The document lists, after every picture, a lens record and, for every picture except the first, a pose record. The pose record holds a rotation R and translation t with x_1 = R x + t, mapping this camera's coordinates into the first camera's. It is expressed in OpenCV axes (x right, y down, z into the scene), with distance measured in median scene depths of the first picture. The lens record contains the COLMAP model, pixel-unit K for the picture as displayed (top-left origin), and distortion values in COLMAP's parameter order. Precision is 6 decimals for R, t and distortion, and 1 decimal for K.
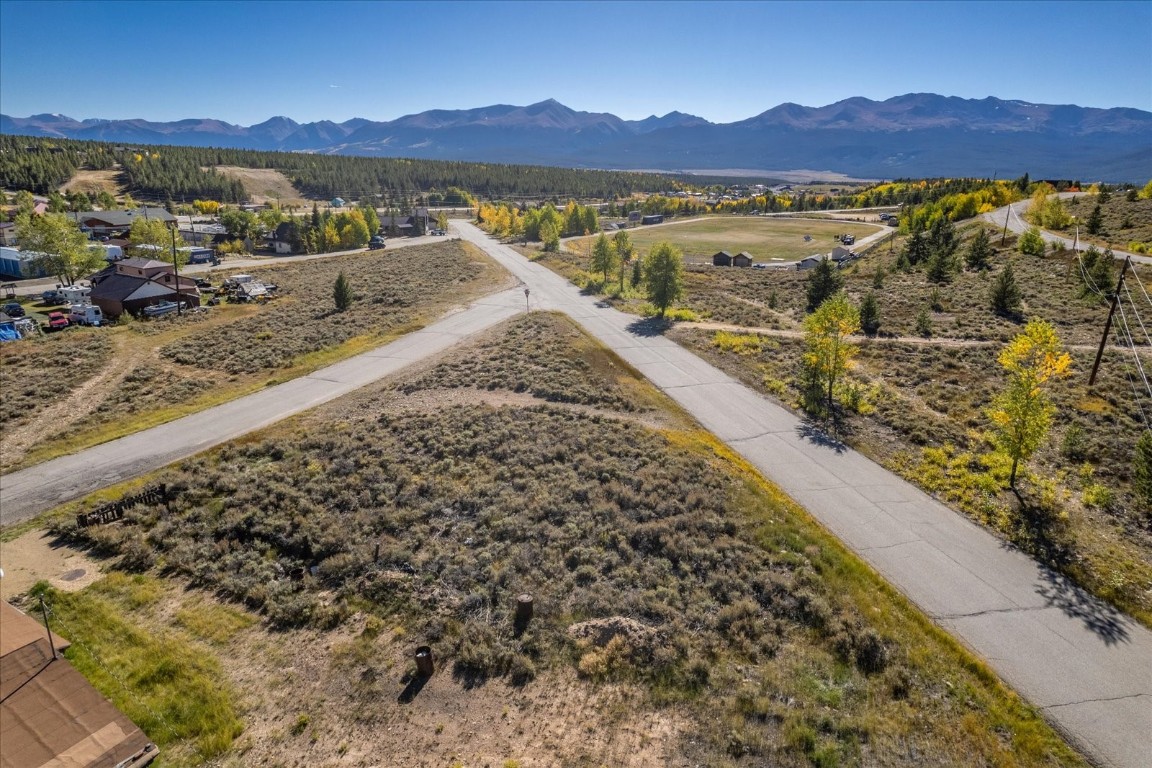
lens RADIAL K [[739.0, 0, 576.0], [0, 739.0, 384.0], [0, 0, 1]] dist [-0.075807, 0.067463]
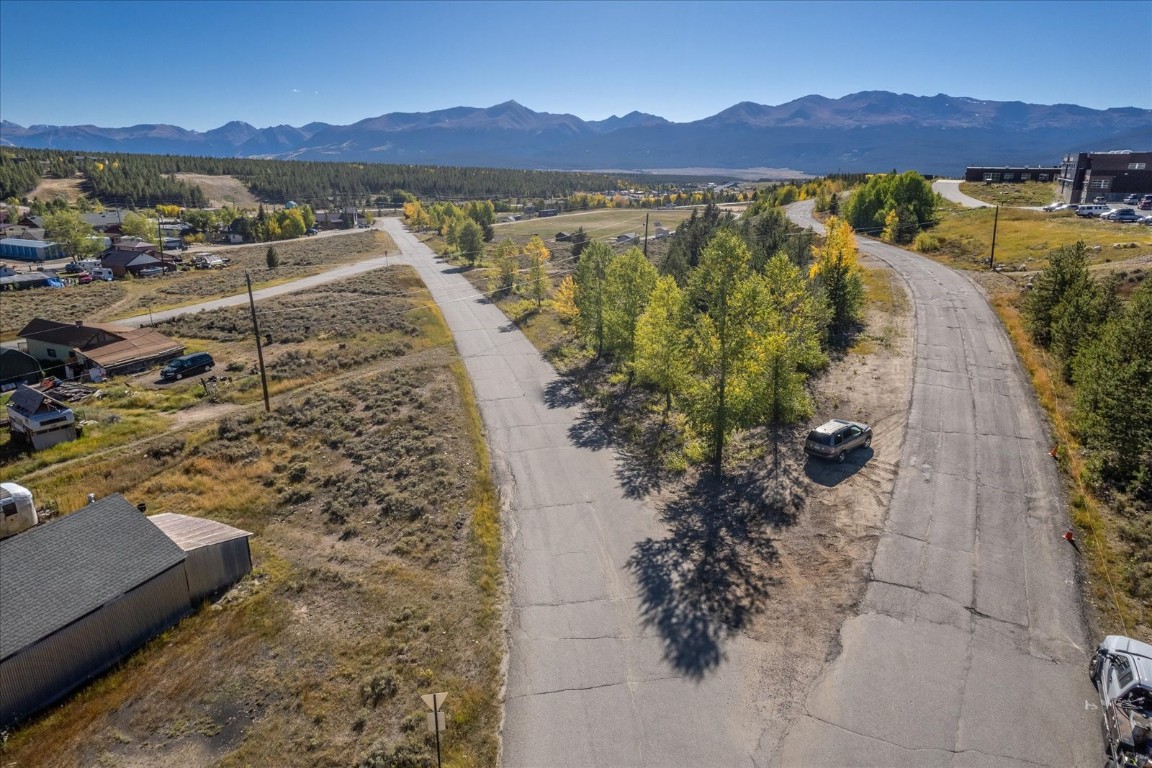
lens RADIAL K [[739.0, 0, 576.0], [0, 739.0, 384.0], [0, 0, 1]] dist [-0.075807, 0.067463]
pose [[0.998761, -0.026051, 0.042399, 0.041757], [0.026087, 0.999660, -0.000309, 0.026551], [-0.042376, 0.001415, 0.999101, -0.094189]]
